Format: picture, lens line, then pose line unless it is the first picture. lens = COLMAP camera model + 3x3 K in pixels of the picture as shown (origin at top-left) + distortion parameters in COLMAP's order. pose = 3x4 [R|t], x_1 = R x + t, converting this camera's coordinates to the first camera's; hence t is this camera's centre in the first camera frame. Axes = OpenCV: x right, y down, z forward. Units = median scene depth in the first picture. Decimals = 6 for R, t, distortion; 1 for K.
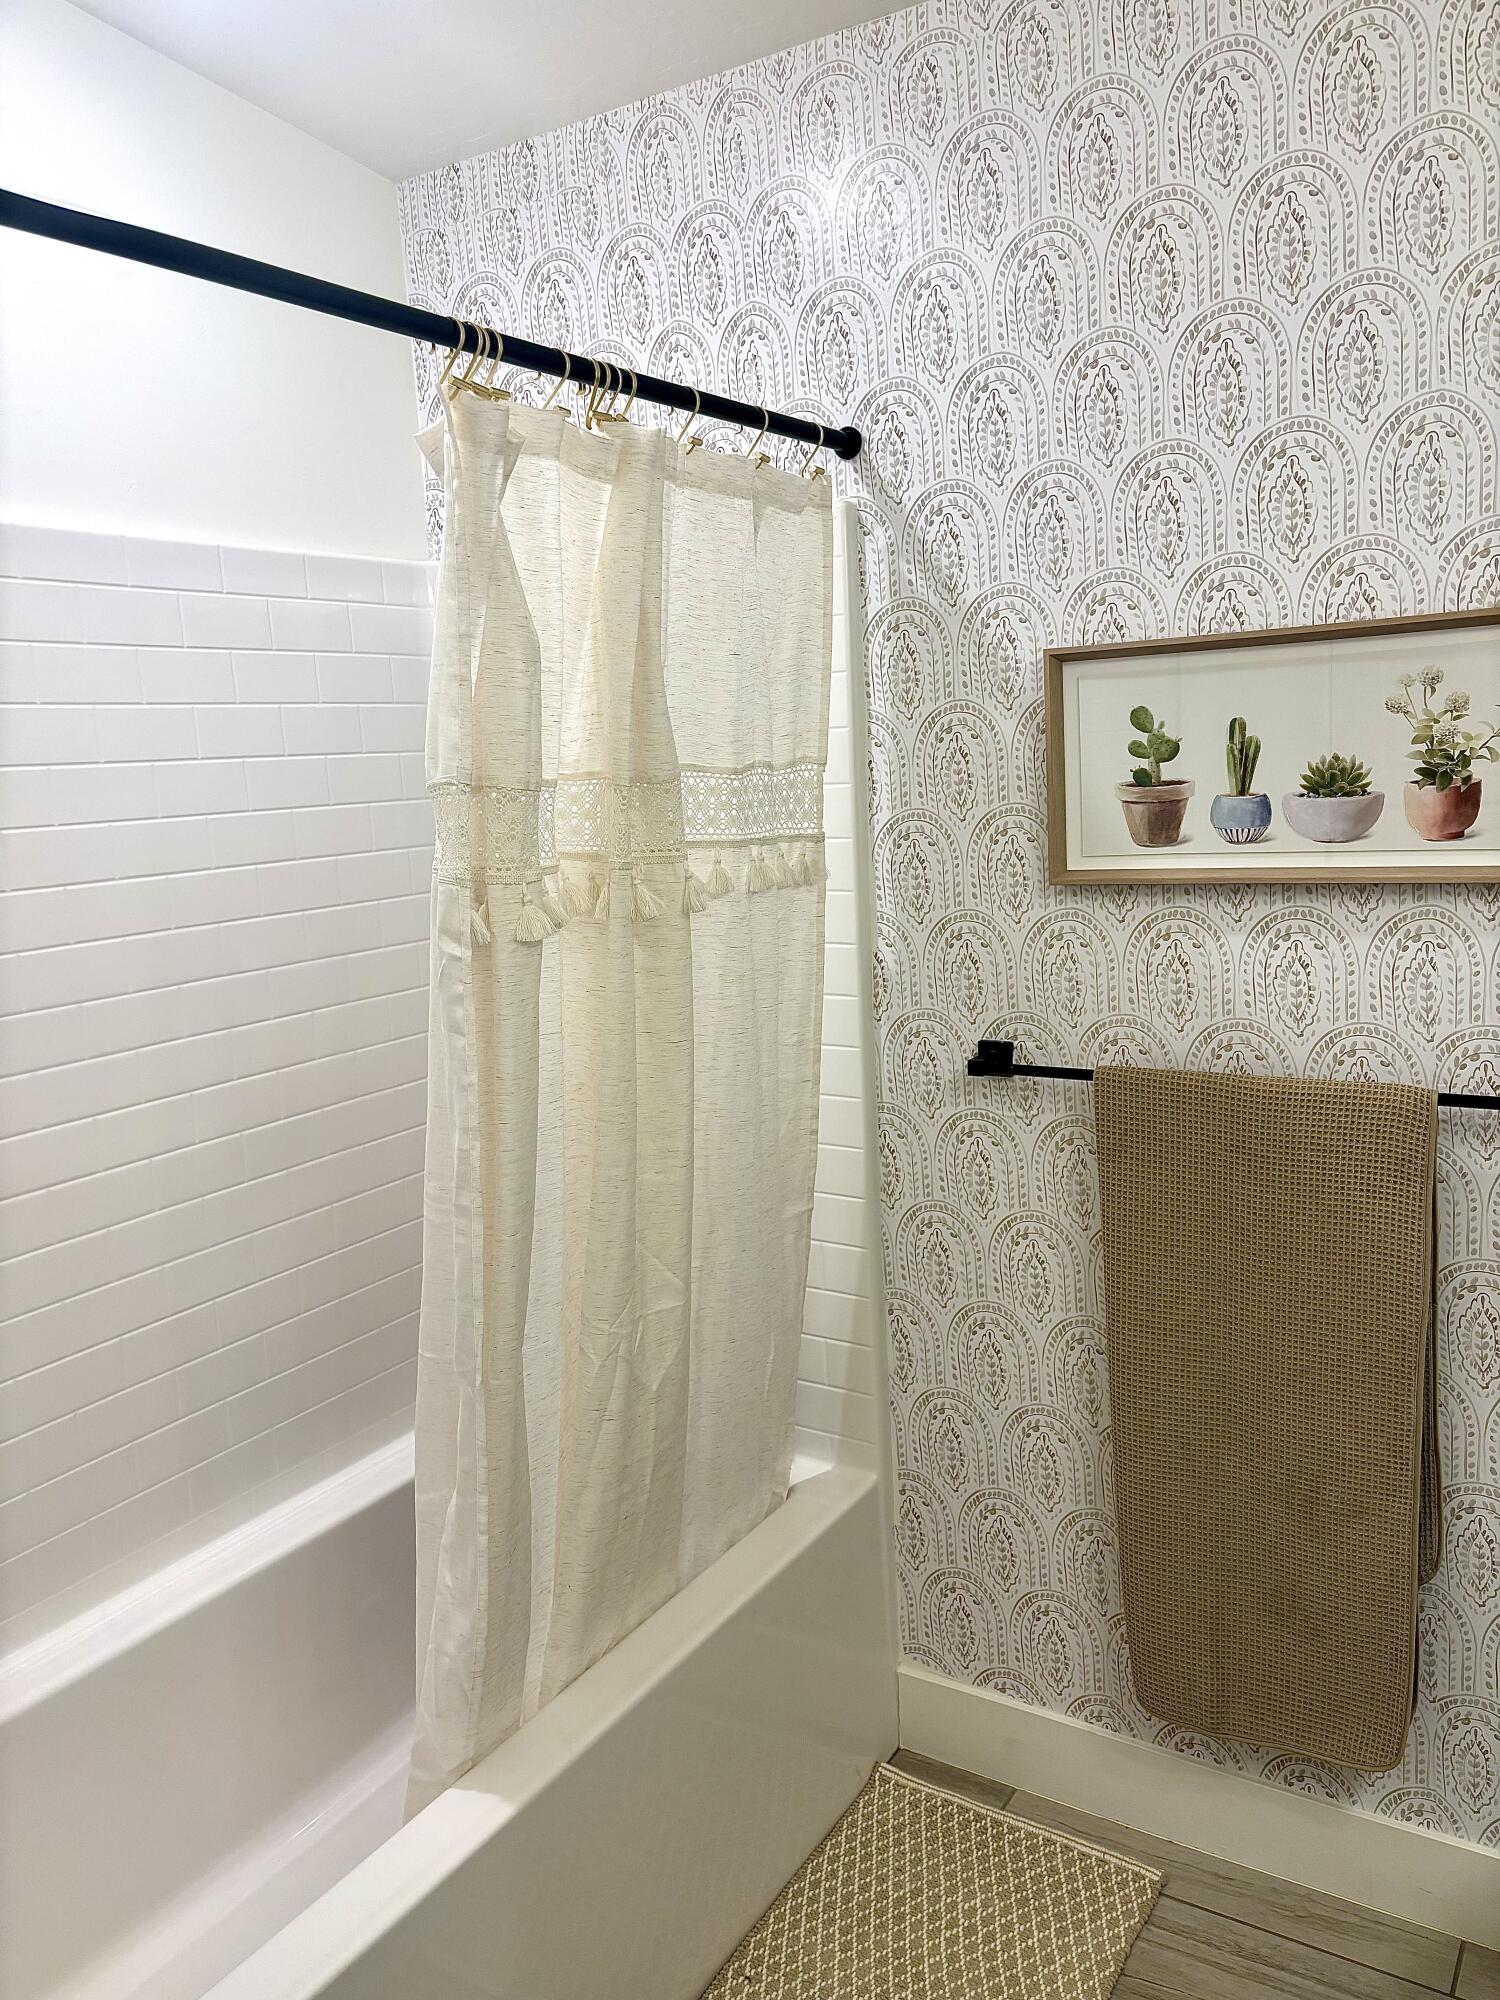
lens RADIAL K [[1506.1, 0, 751.7], [0, 1506.1, 1013.8], [0, 0, 1]] dist [0.037236, -0.029632]
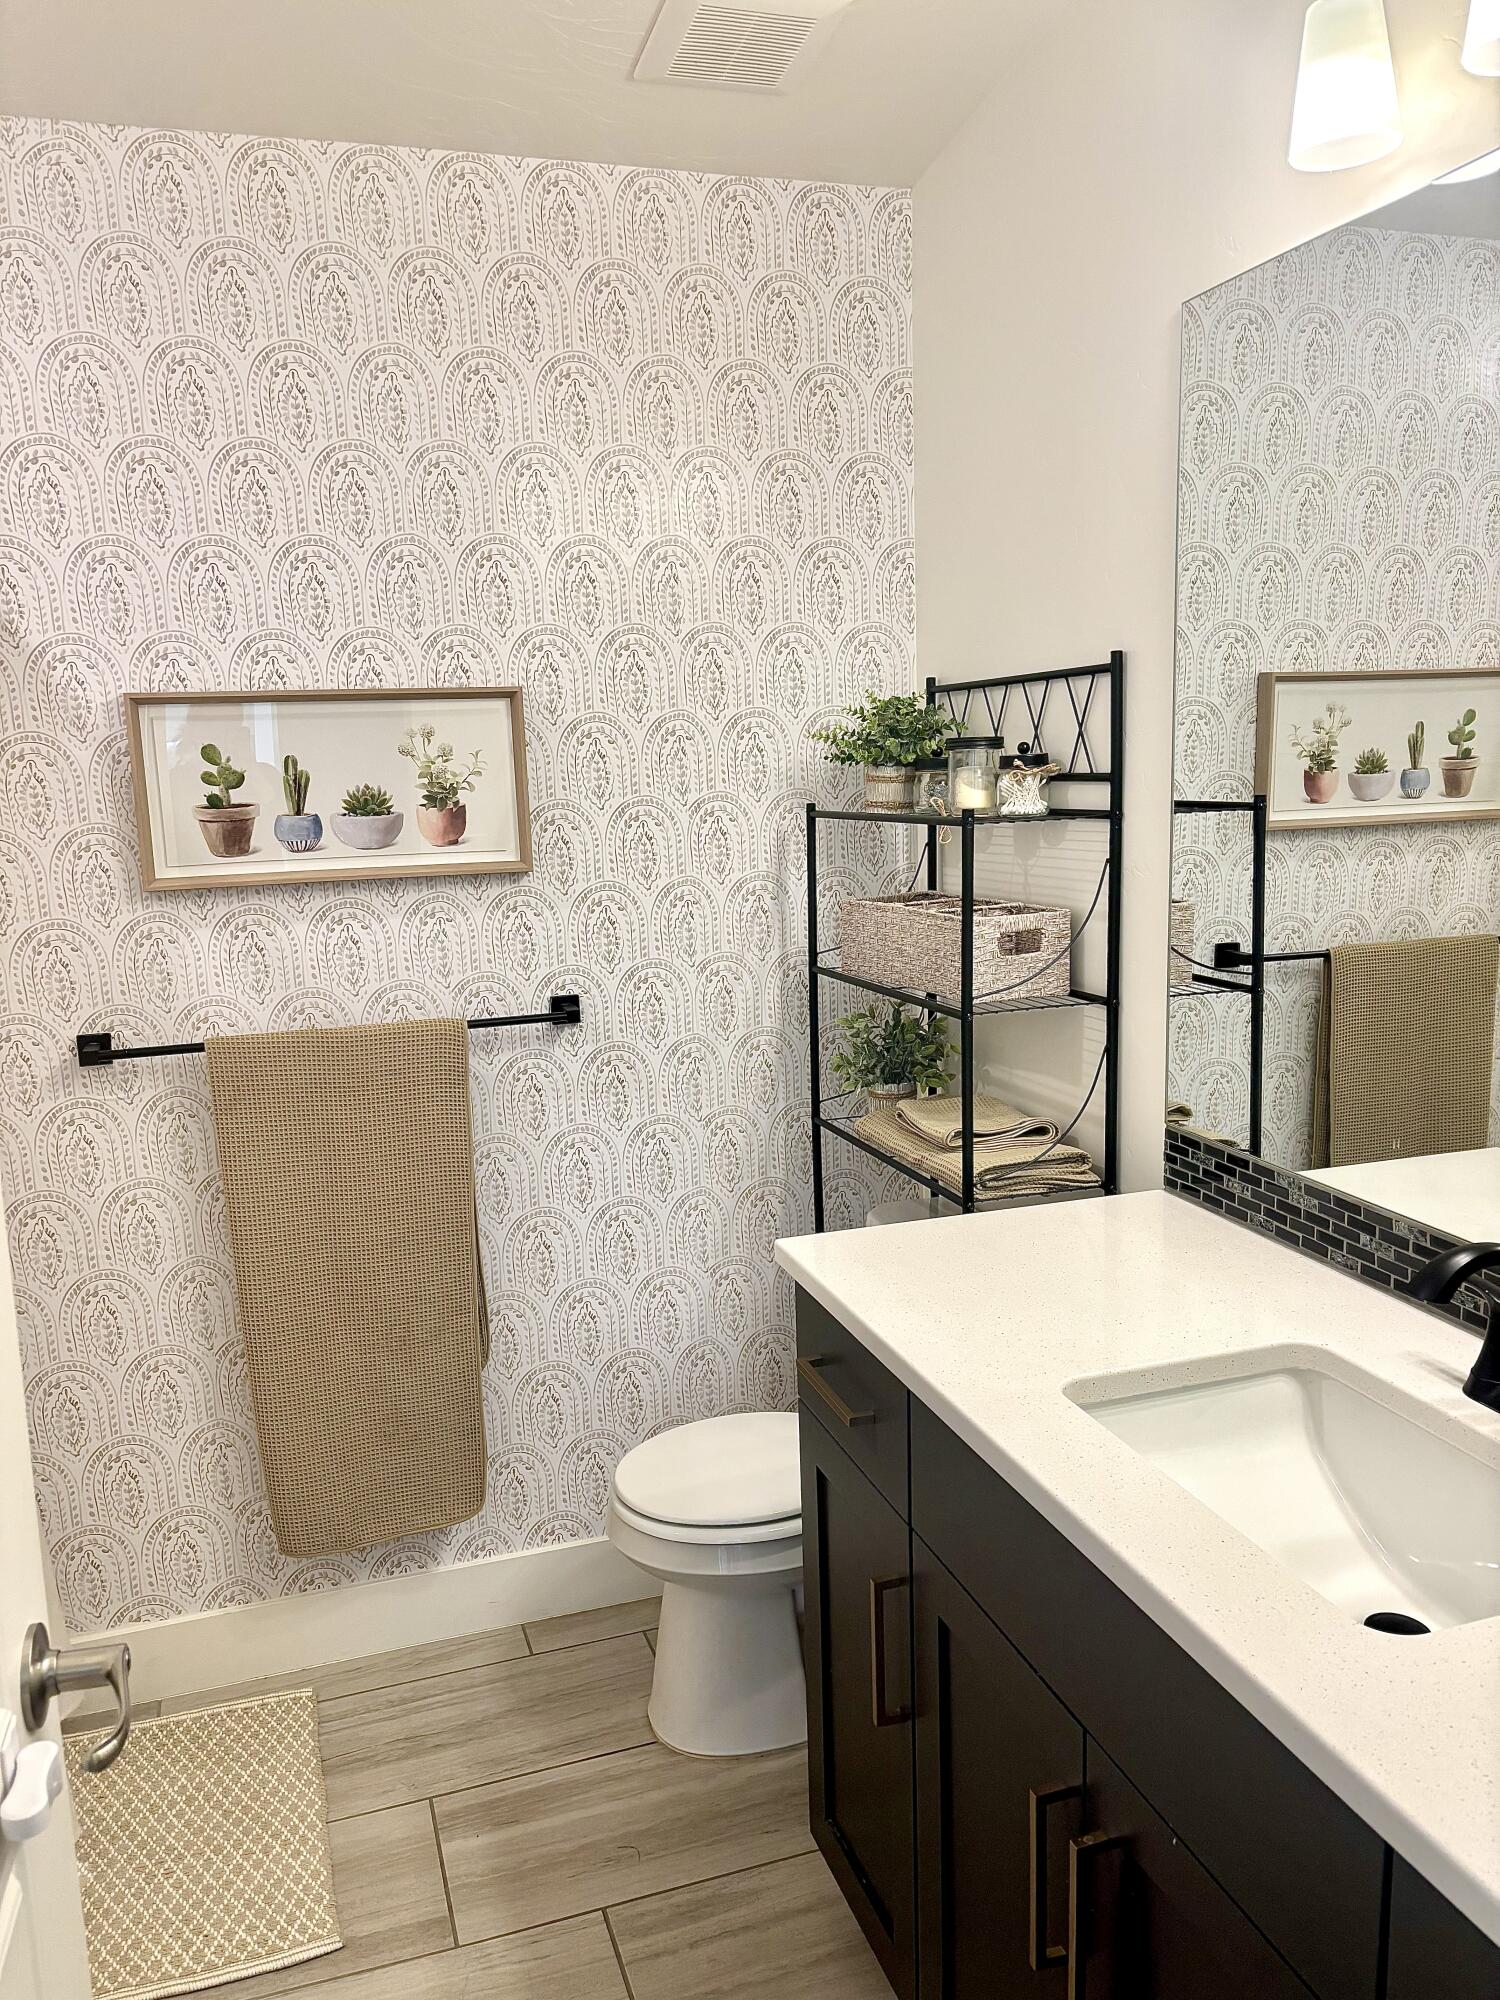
lens RADIAL K [[1506.1, 0, 752.4], [0, 1506.1, 999.5], [0, 0, 1]] dist [0.037236, -0.029632]
pose [[0.638317, -0.097424, 0.763584, -0.421480], [0.124746, 0.991939, 0.022278, 0.031392], [-0.759598, 0.081034, 0.645324, -0.118326]]
